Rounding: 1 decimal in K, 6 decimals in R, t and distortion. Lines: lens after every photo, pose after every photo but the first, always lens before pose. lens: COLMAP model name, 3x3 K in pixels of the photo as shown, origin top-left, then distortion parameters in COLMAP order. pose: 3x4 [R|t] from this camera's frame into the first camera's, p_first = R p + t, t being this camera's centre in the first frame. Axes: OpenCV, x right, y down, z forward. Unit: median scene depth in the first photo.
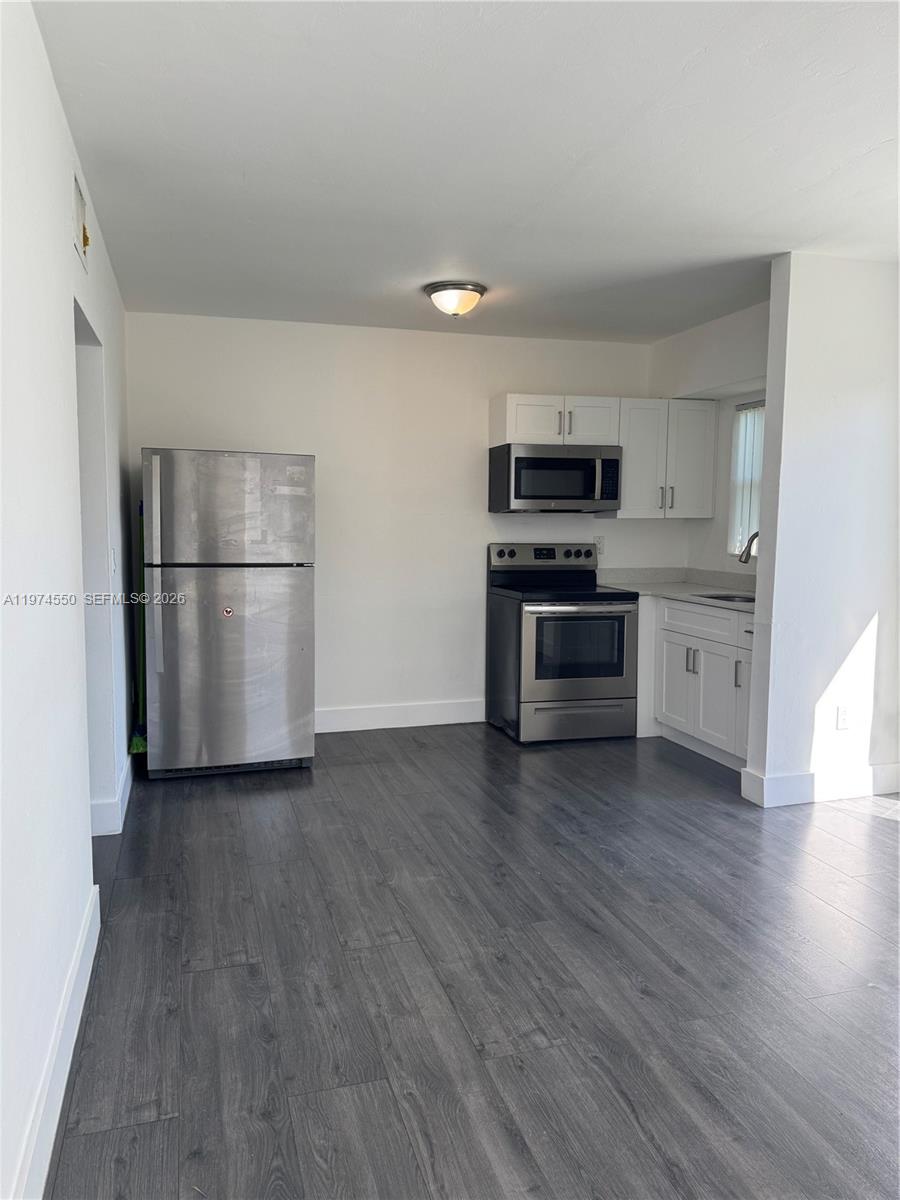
lens RADIAL K [[833.1, 0, 447.8], [0, 833.1, 597.7], [0, 0, 1]] dist [-0.022482, -0.008393]
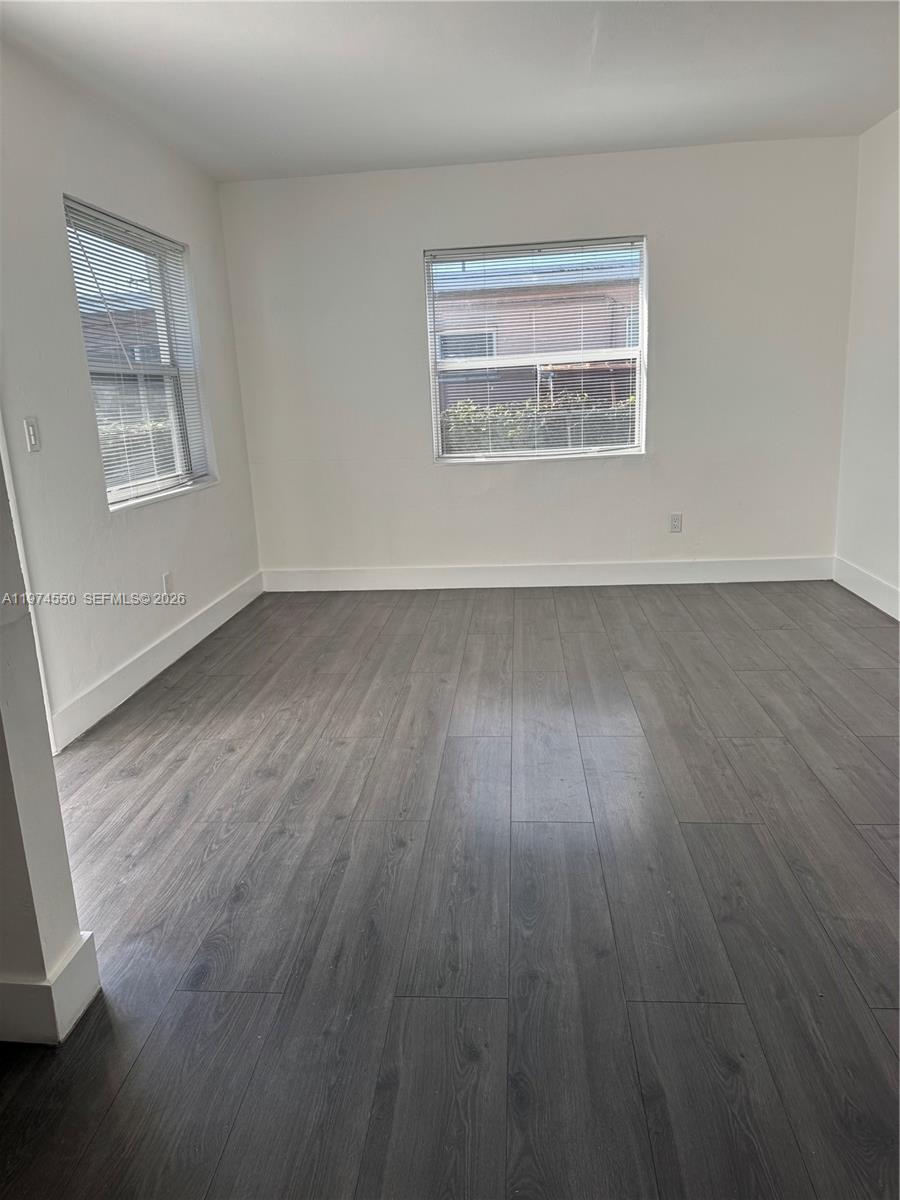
lens RADIAL K [[833.1, 0, 438.6], [0, 833.1, 598.6], [0, 0, 1]] dist [-0.022482, -0.008393]
pose [[-0.922225, -0.042545, 0.384306, 0.024285], [0.093494, 0.939897, 0.328409, -0.078689], [-0.375181, 0.338797, -0.862819, 1.050310]]
